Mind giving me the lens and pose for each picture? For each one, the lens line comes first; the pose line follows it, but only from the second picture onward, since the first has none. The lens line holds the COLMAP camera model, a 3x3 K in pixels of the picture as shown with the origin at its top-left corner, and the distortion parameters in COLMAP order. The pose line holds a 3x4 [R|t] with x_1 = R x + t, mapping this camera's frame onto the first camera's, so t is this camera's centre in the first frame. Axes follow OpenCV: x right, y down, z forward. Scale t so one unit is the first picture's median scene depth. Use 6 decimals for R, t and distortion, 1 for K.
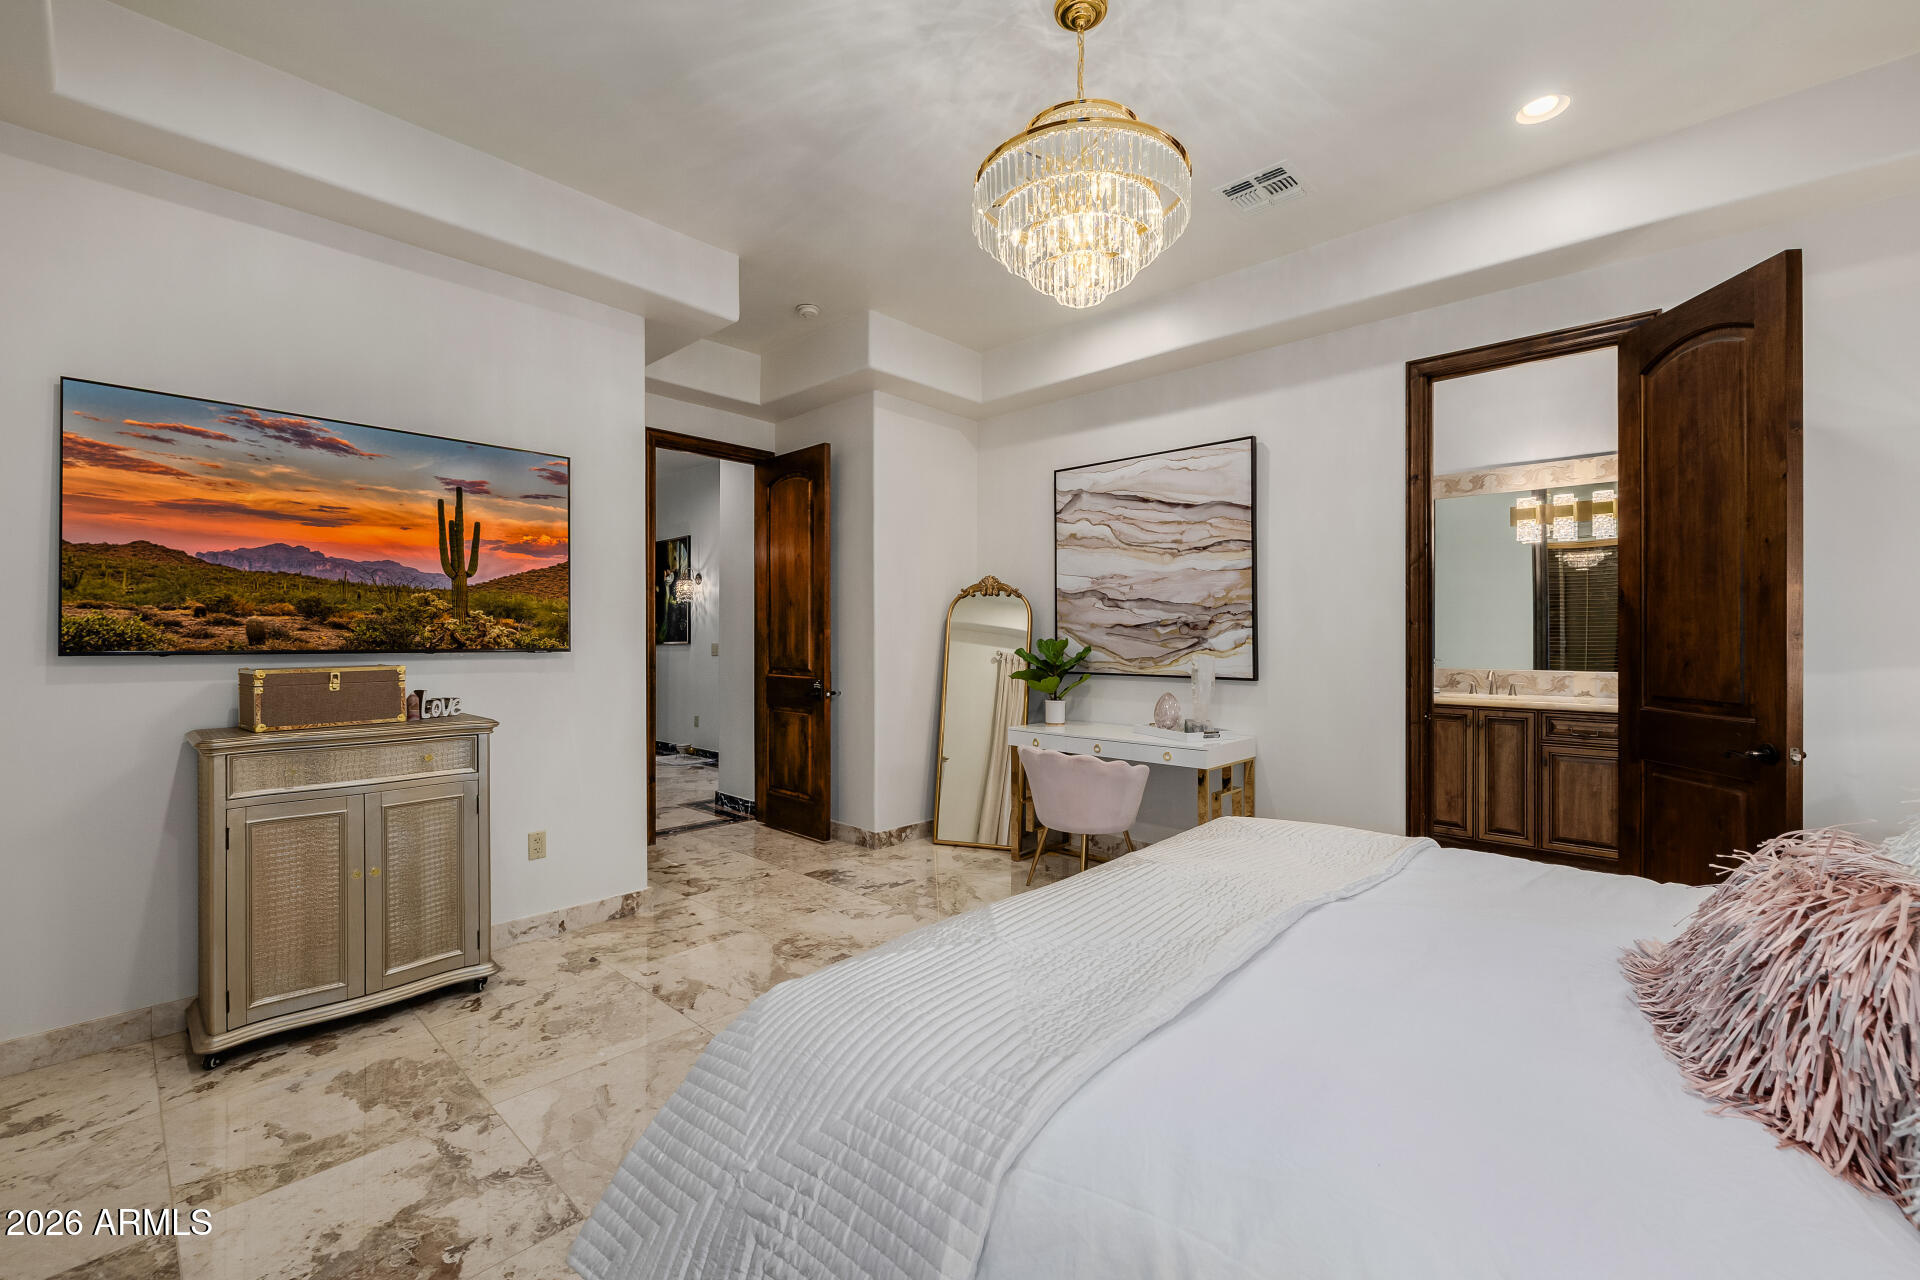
lens RADIAL K [[804.4, 0, 960.8], [0, 804.4, 642.4], [0, 0, 1]] dist [0.000539, 0.000876]
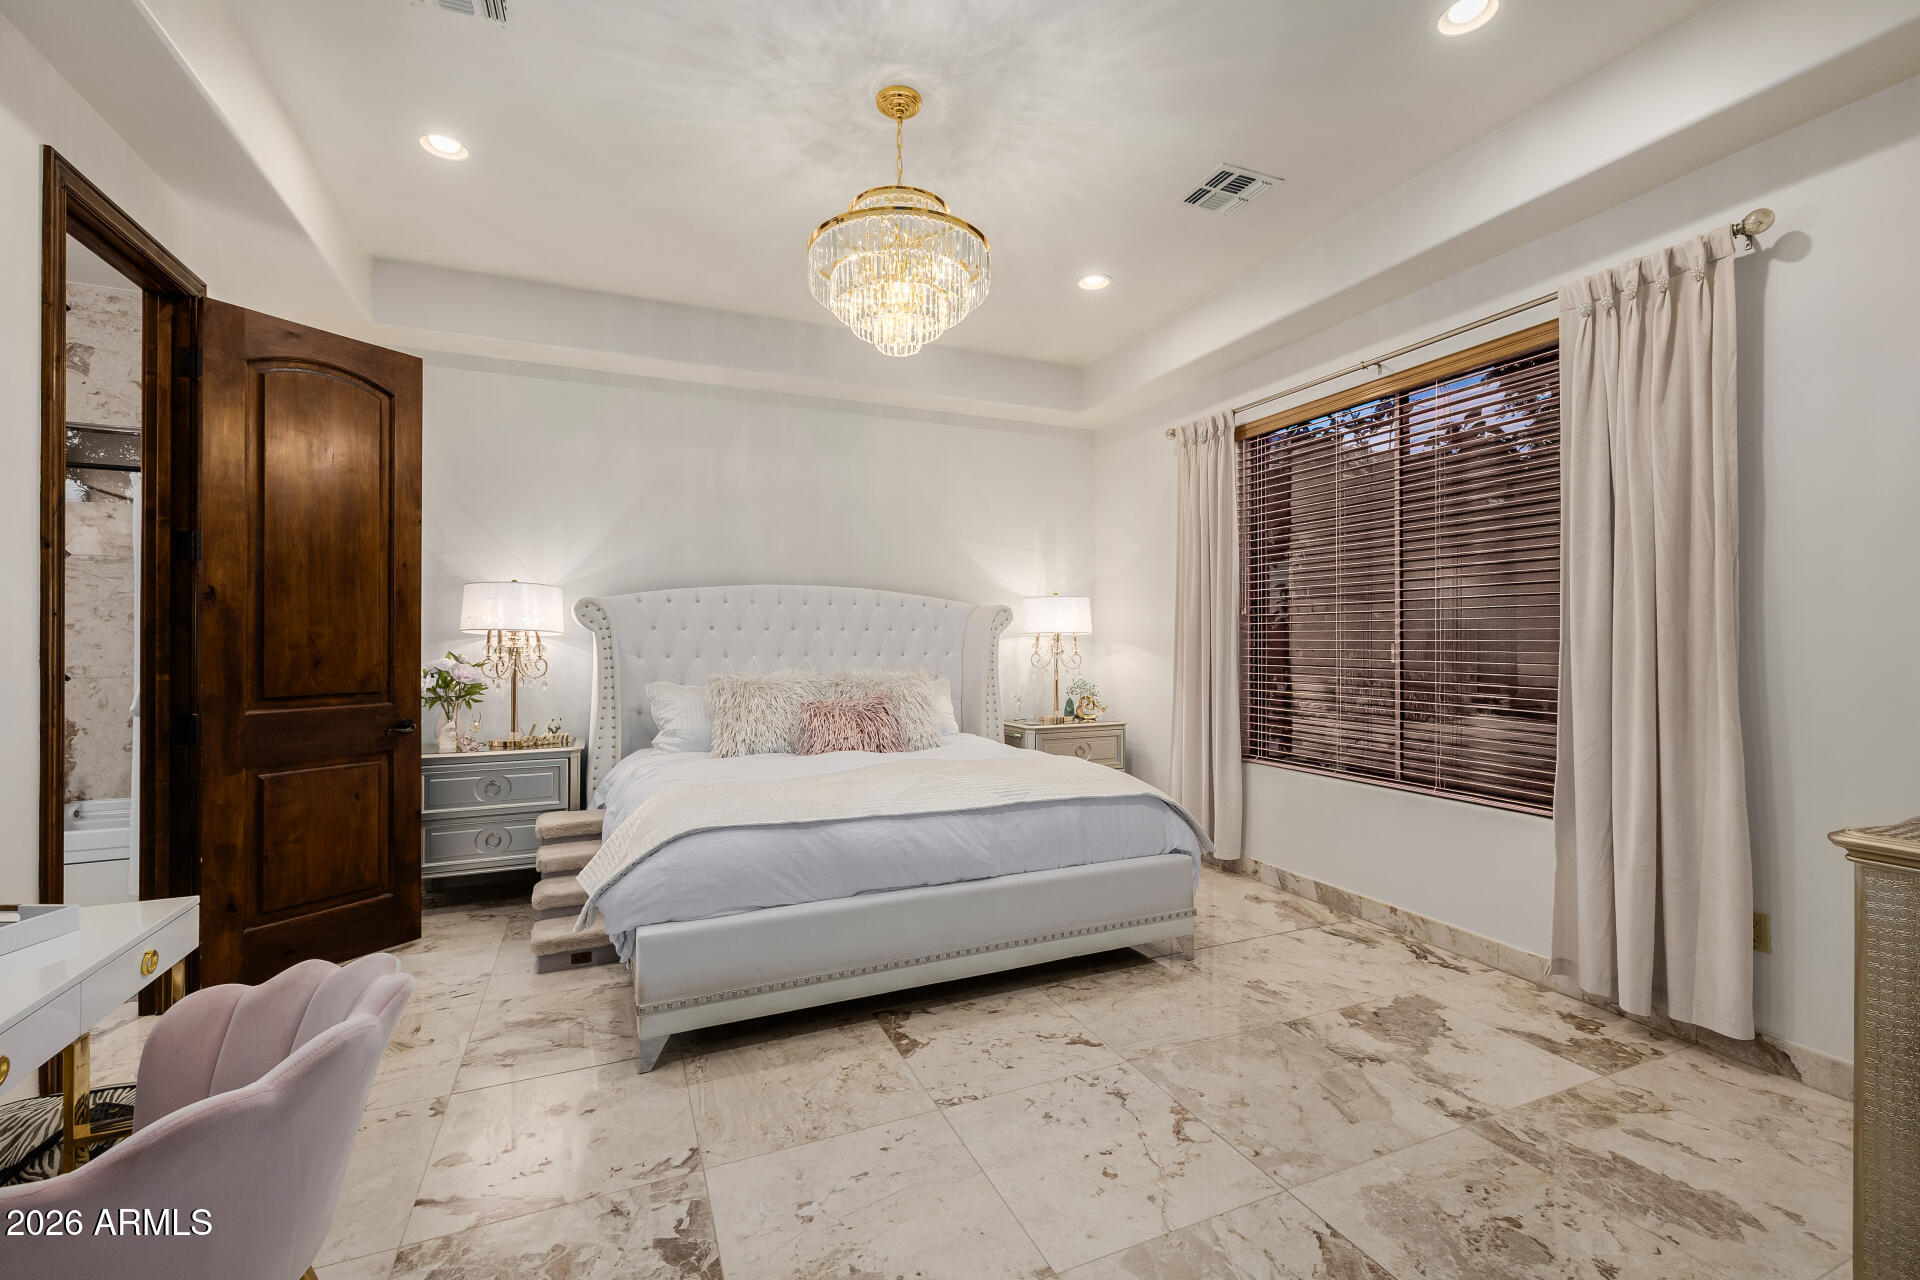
lens RADIAL K [[804.4, 0, 960.0], [0, 804.4, 640.6], [0, 0, 1]] dist [0.000539, 0.000876]
pose [[-0.913173, -0.000083, 0.407572, -0.395003], [-0.000250, 1.000000, -0.000355, -0.003736], [-0.407572, -0.000426, -0.913173, 1.965382]]
